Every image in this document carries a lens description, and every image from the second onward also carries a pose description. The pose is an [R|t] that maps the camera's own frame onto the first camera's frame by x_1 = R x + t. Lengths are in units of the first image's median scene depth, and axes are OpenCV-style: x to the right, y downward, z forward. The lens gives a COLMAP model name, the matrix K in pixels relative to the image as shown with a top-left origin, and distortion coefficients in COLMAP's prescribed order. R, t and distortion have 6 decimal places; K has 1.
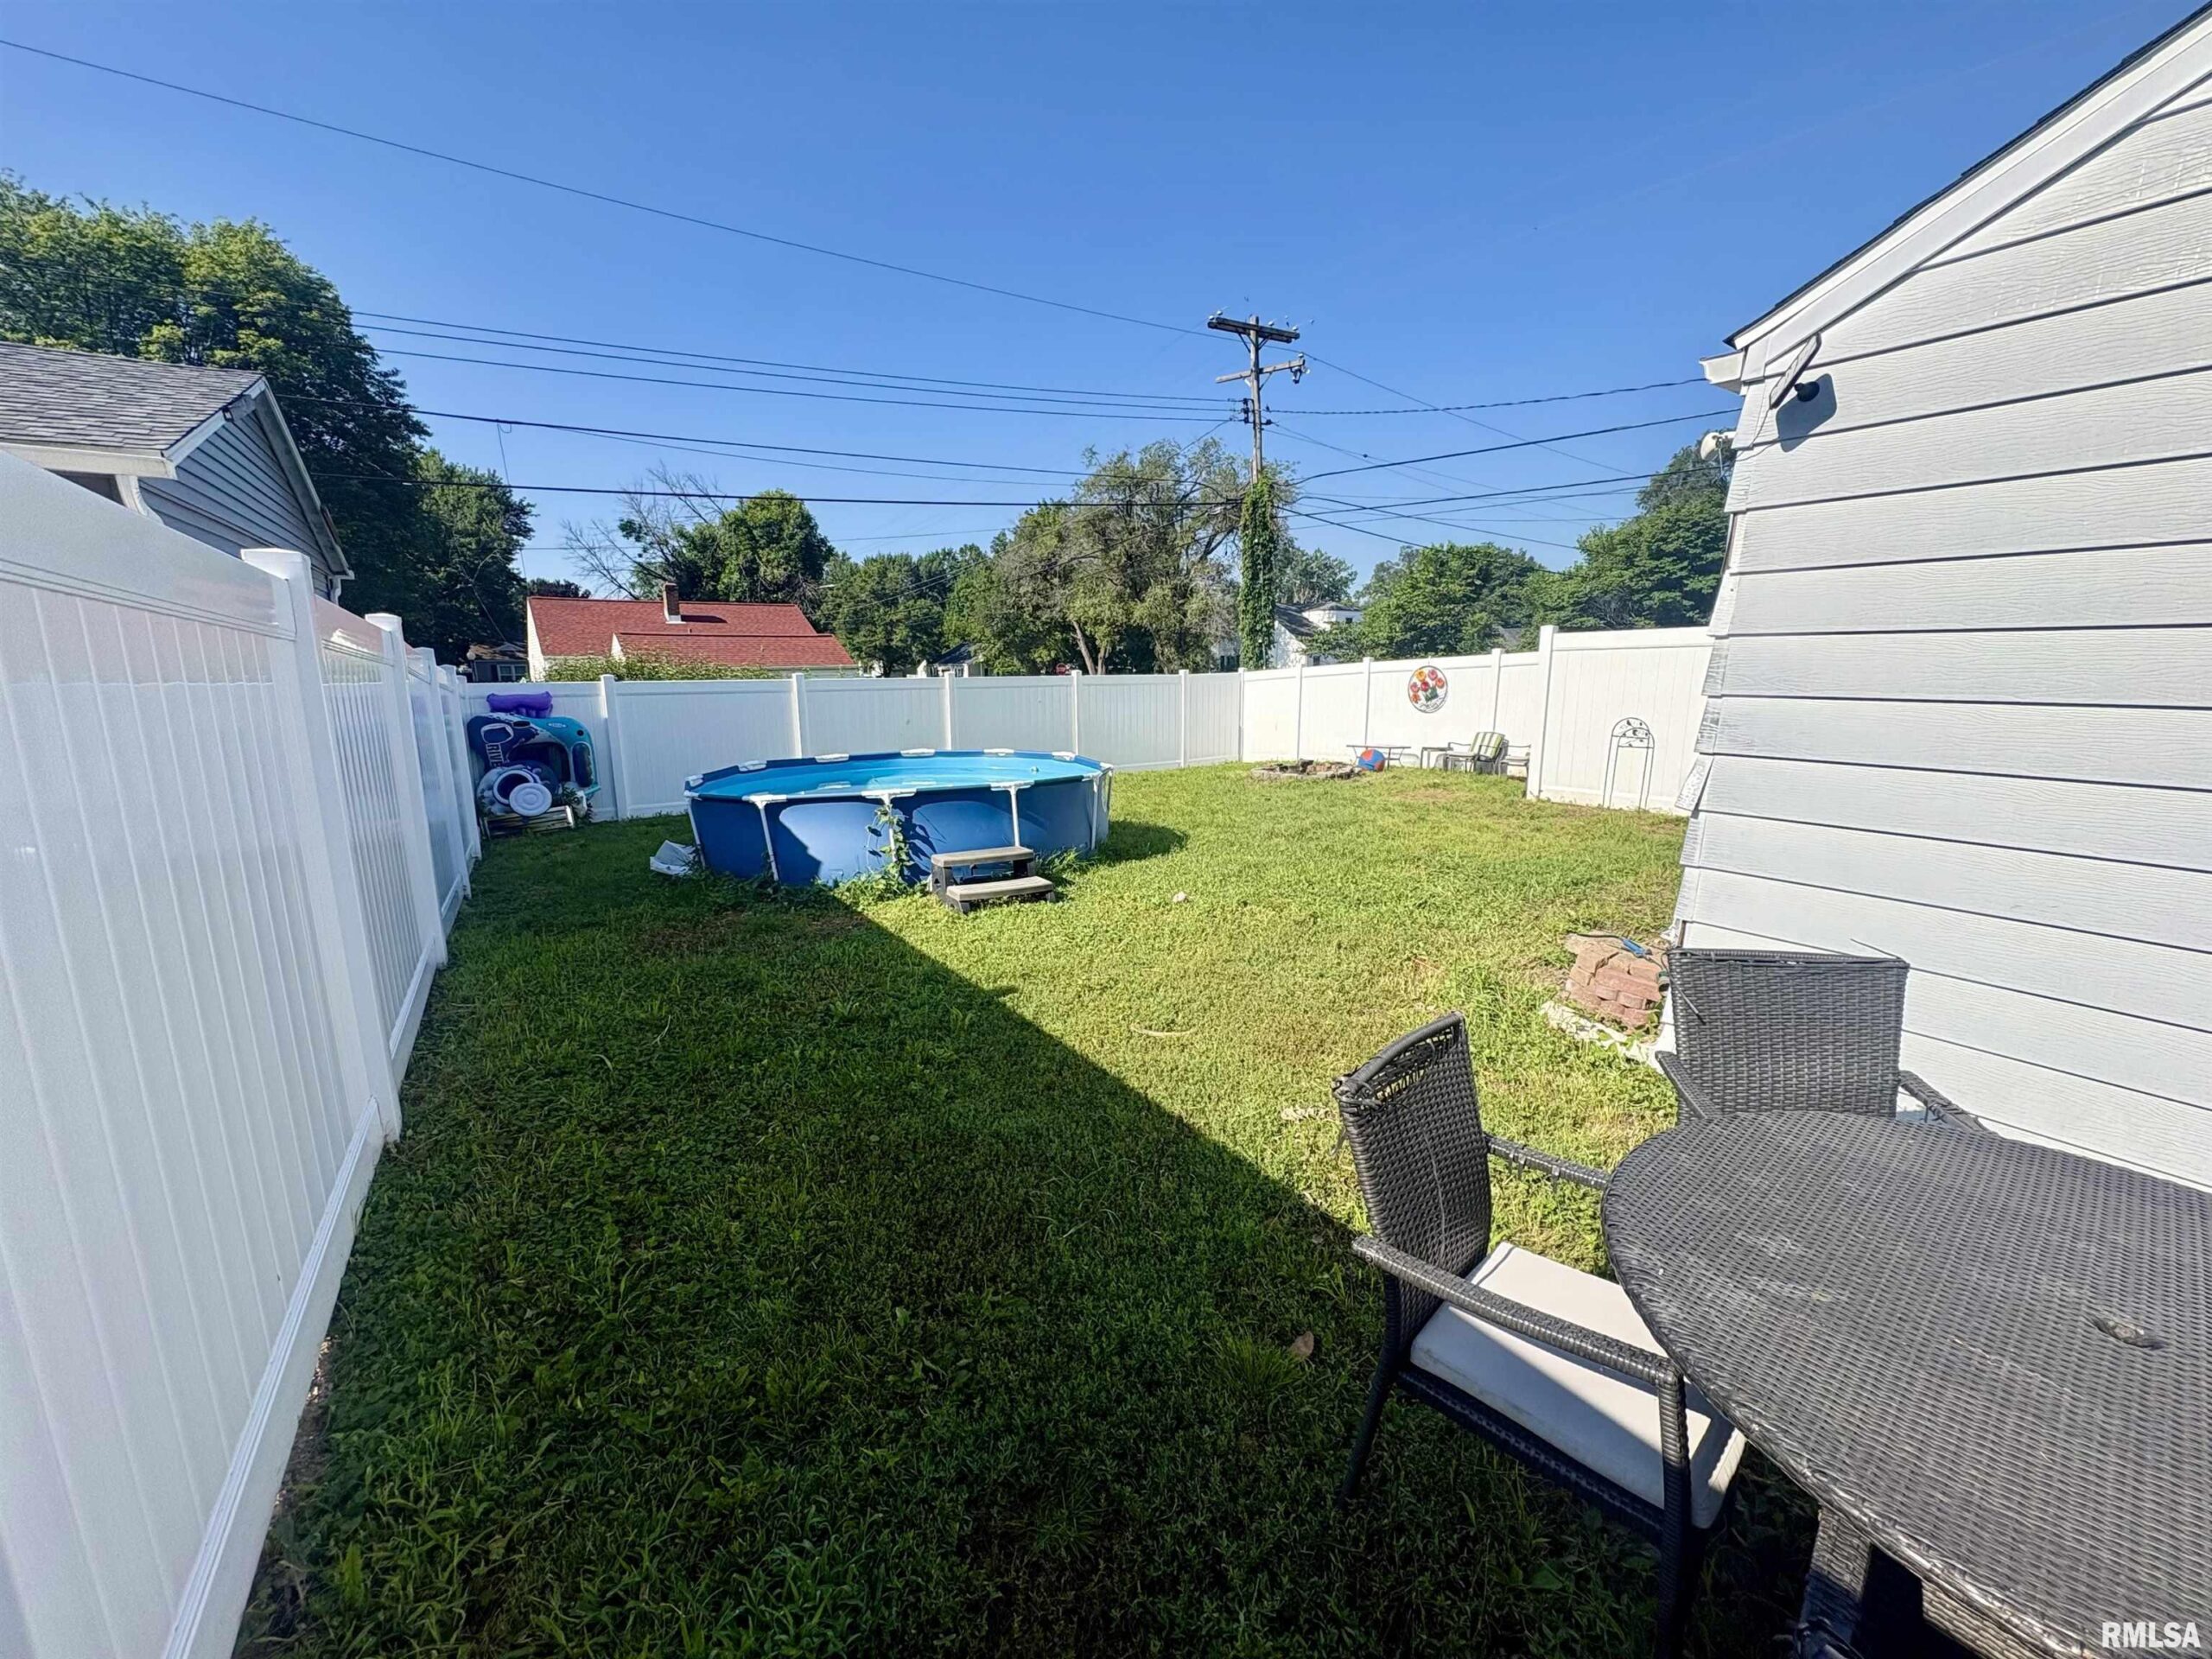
lens RADIAL K [[884.0, 0, 1109.0], [0, 884.0, 822.9], [0, 0, 1]] dist [0.000085, 0.000327]
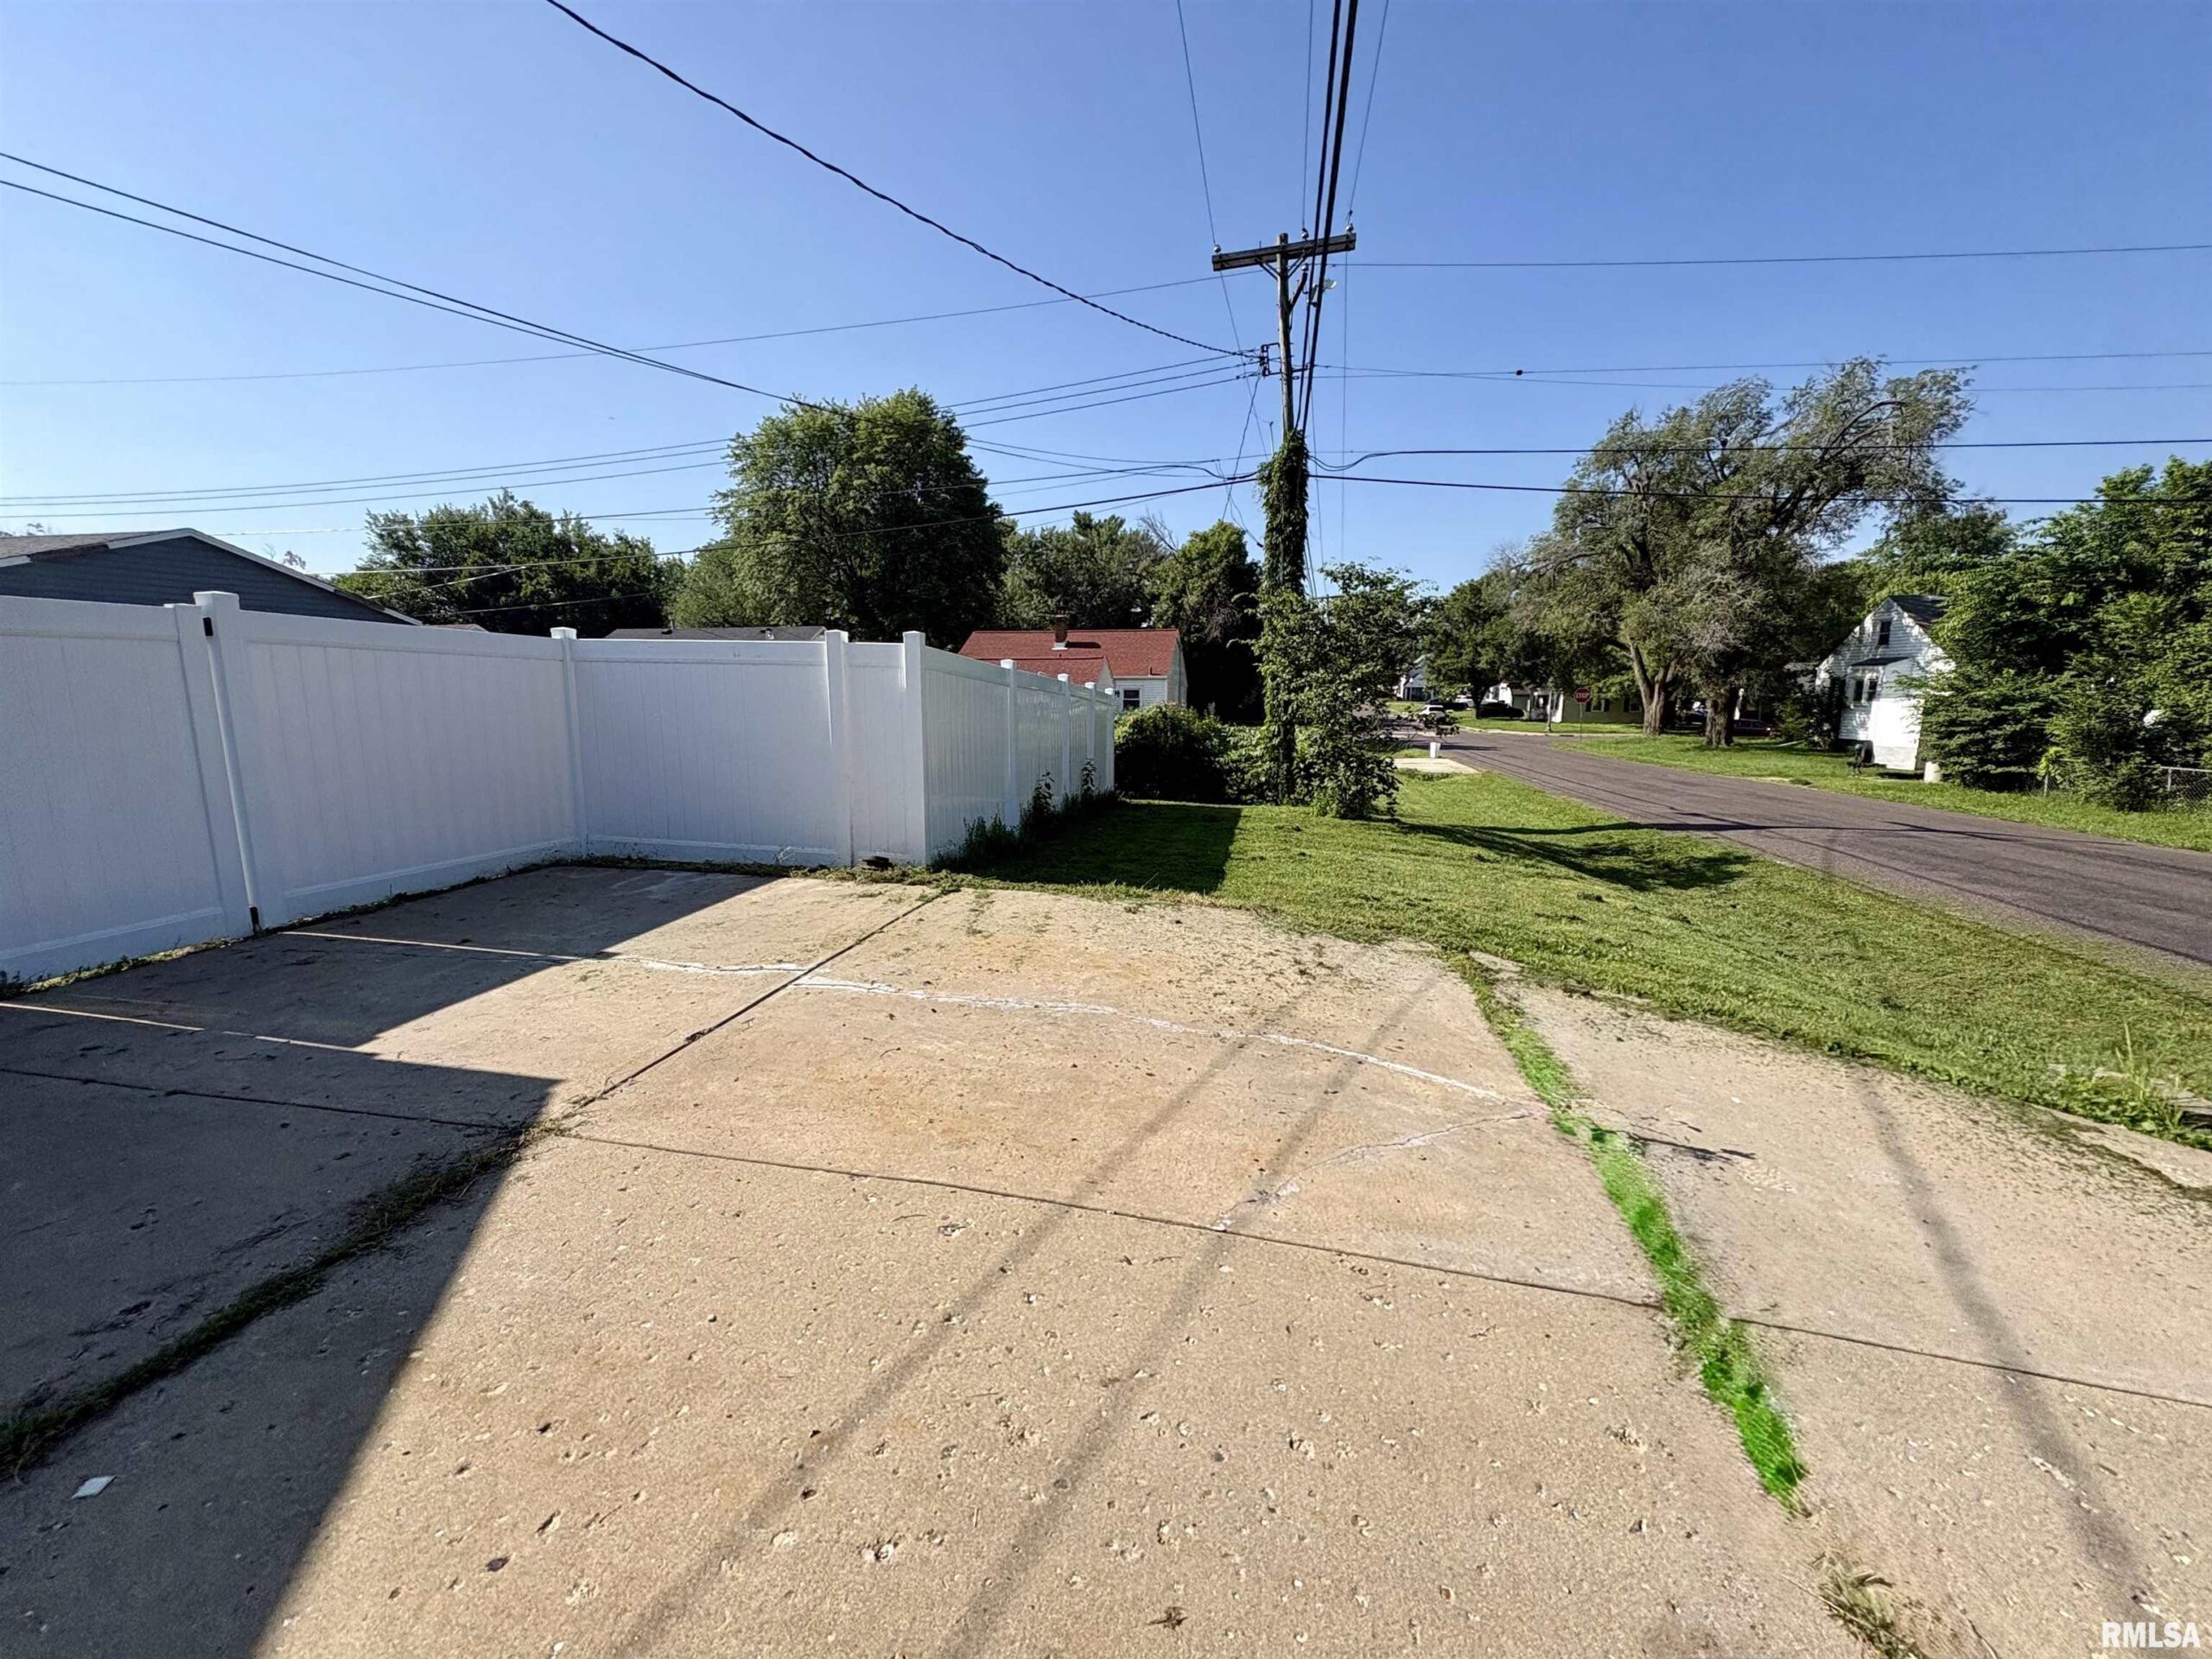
lens RADIAL K [[884.0, 0, 1103.6], [0, 884.0, 828.3], [0, 0, 1]] dist [0.000085, 0.000327]
pose [[0.703853, 0.117693, -0.700528, 0.654534], [-0.131185, 0.990752, 0.034645, -0.063992], [0.698127, 0.067514, 0.712783, 0.371943]]
